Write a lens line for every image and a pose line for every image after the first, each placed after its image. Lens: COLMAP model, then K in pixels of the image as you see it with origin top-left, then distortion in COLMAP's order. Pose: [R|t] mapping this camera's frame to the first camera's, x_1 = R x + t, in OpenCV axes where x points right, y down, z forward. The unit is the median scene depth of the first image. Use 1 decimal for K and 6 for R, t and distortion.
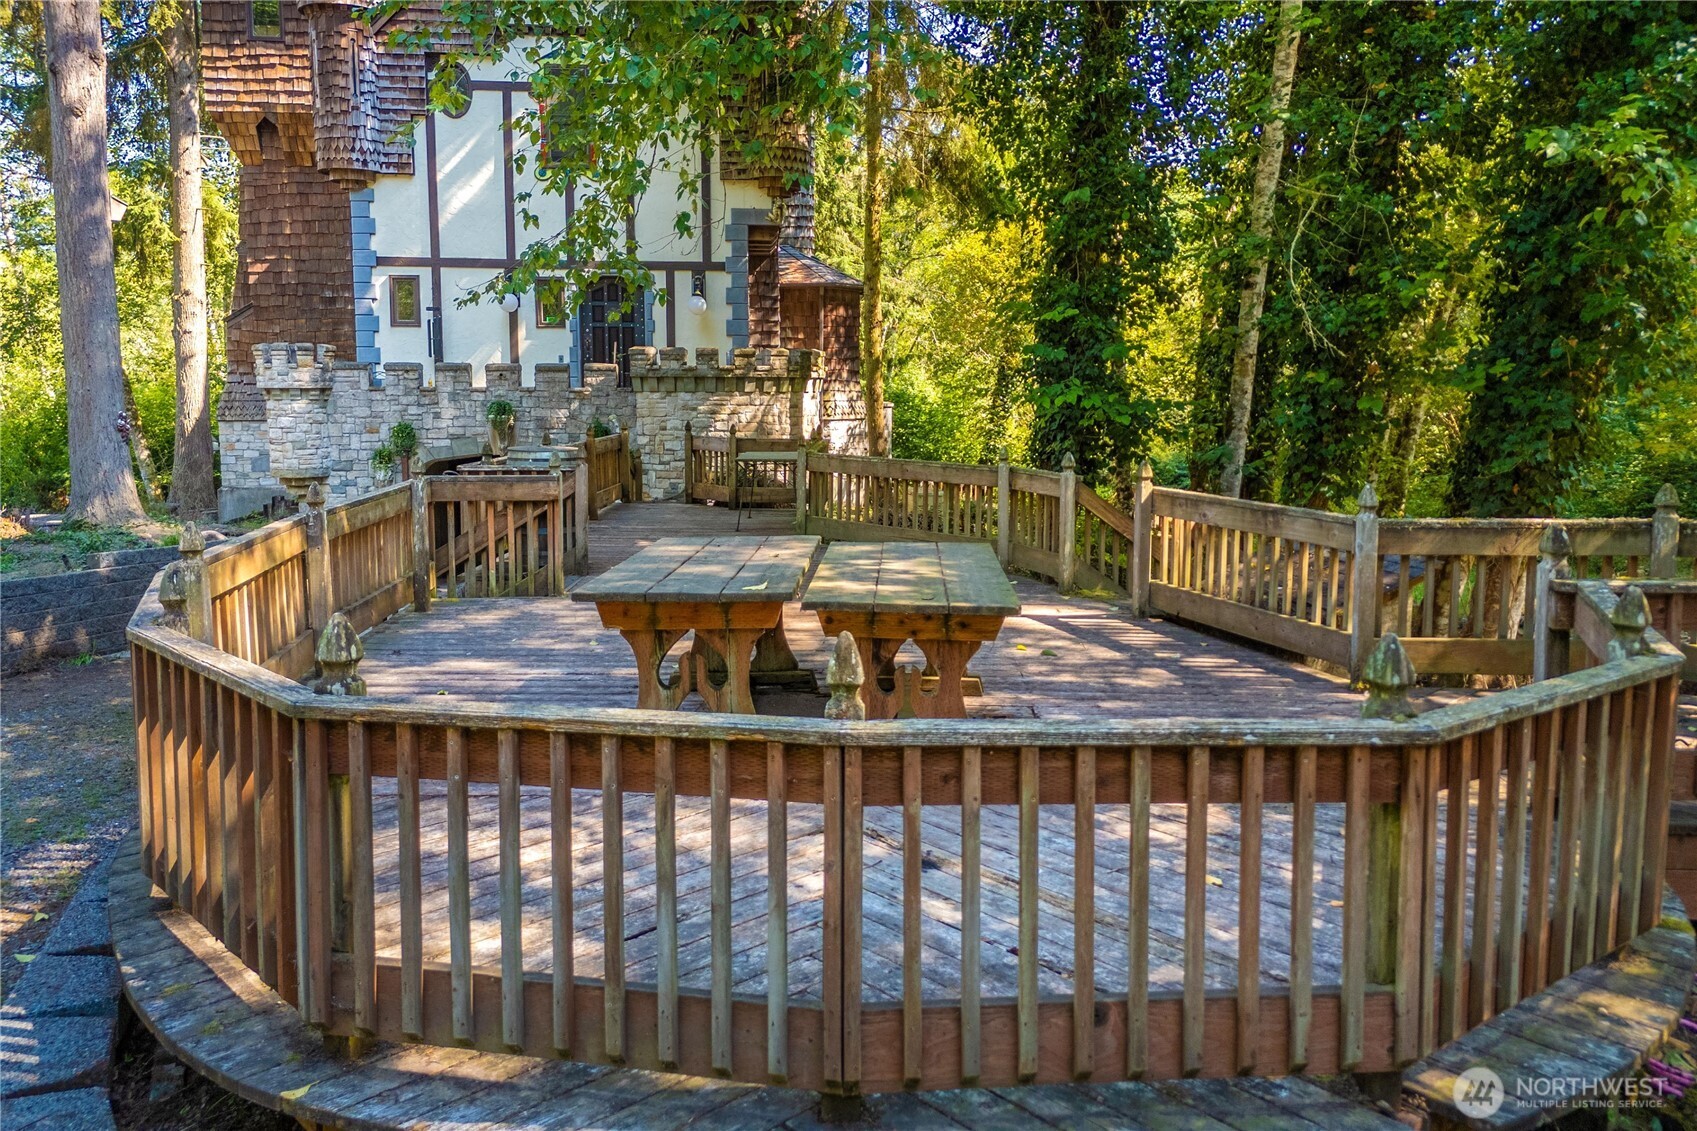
lens RADIAL K [[1185.8, 0, 896.0], [0, 1185.8, 488.2], [0, 0, 1]] dist [0.038034, -0.012216]
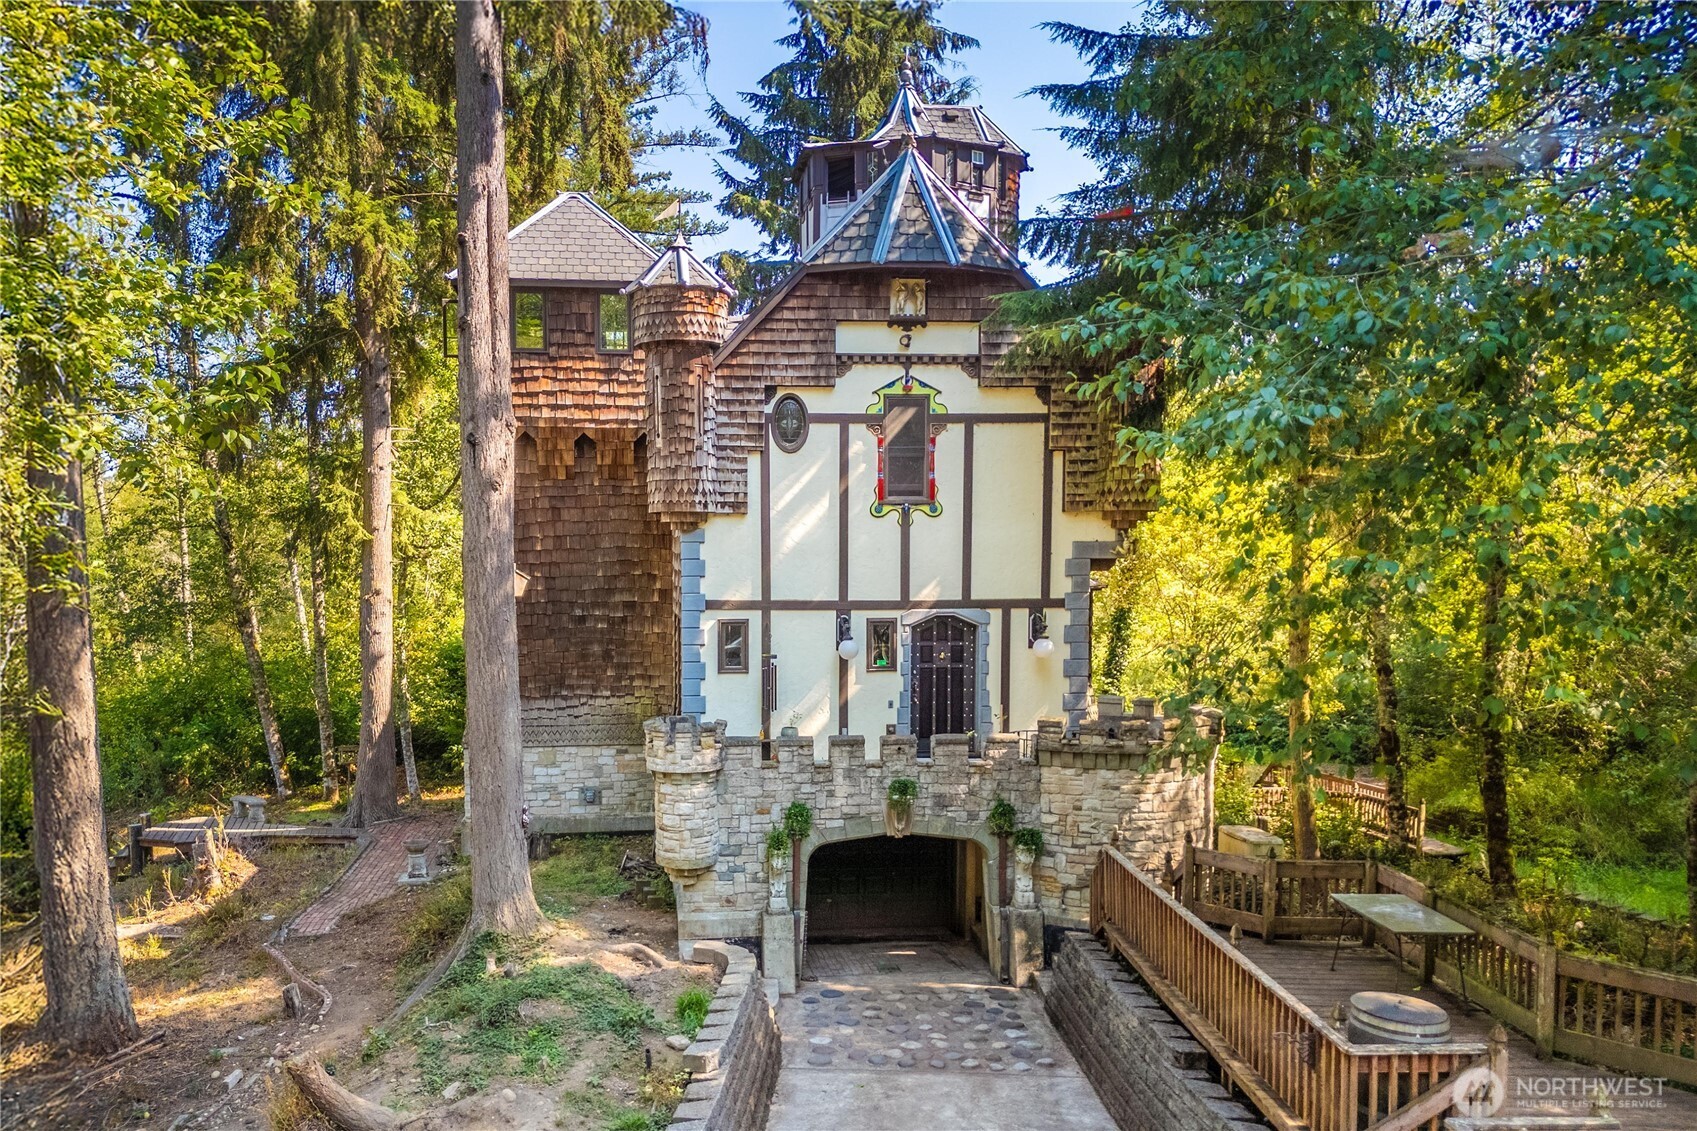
lens RADIAL K [[1185.8, 0, 795.6], [0, 1185.8, 647.3], [0, 0, 1]] dist [0.038034, -0.012216]
pose [[0.999985, -0.005203, 0.001981, -0.375776], [0.005241, 0.999794, -0.019603, -0.142428], [-0.001879, 0.019613, 0.999806, 0.076902]]
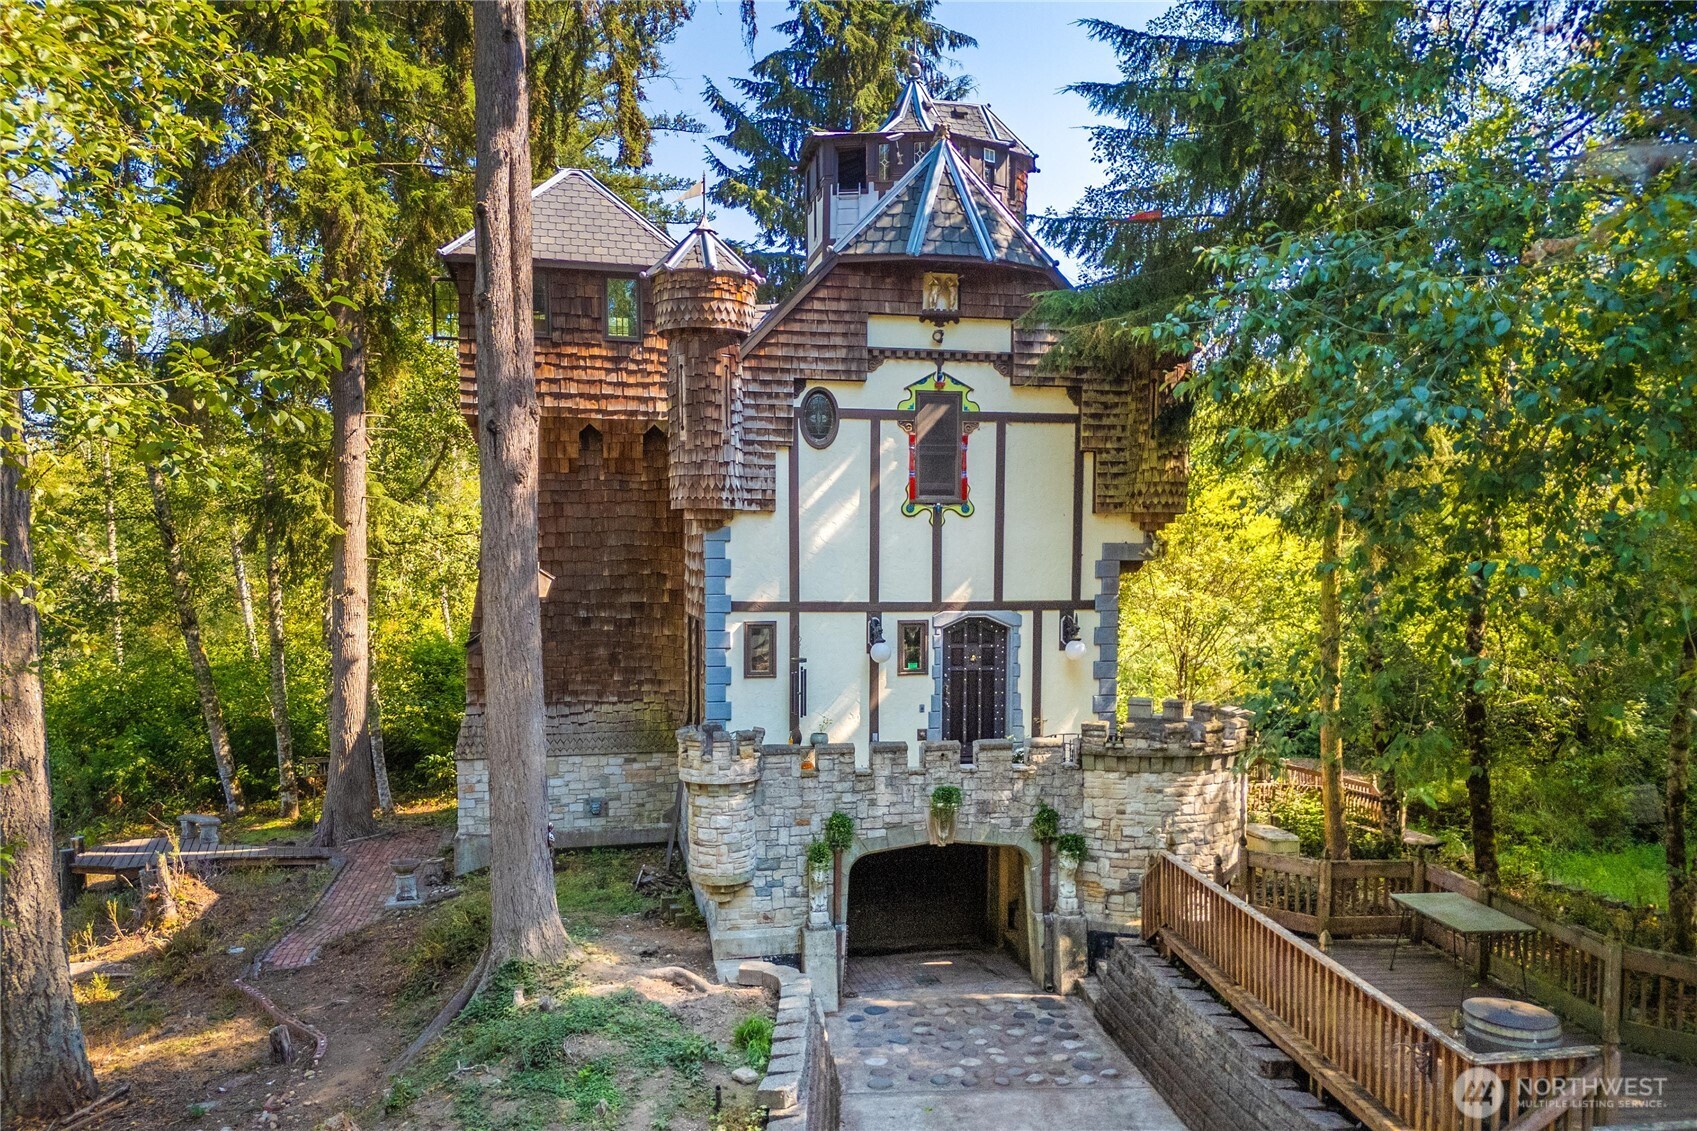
lens RADIAL K [[1185.8, 0, 911.5], [0, 1185.8, 646.2], [0, 0, 1]] dist [0.038034, -0.012216]
pose [[0.991438, -0.008560, 0.130297, -0.427953], [0.011144, 0.999755, -0.019115, -0.146143], [-0.130101, 0.020404, 0.991291, 0.109407]]
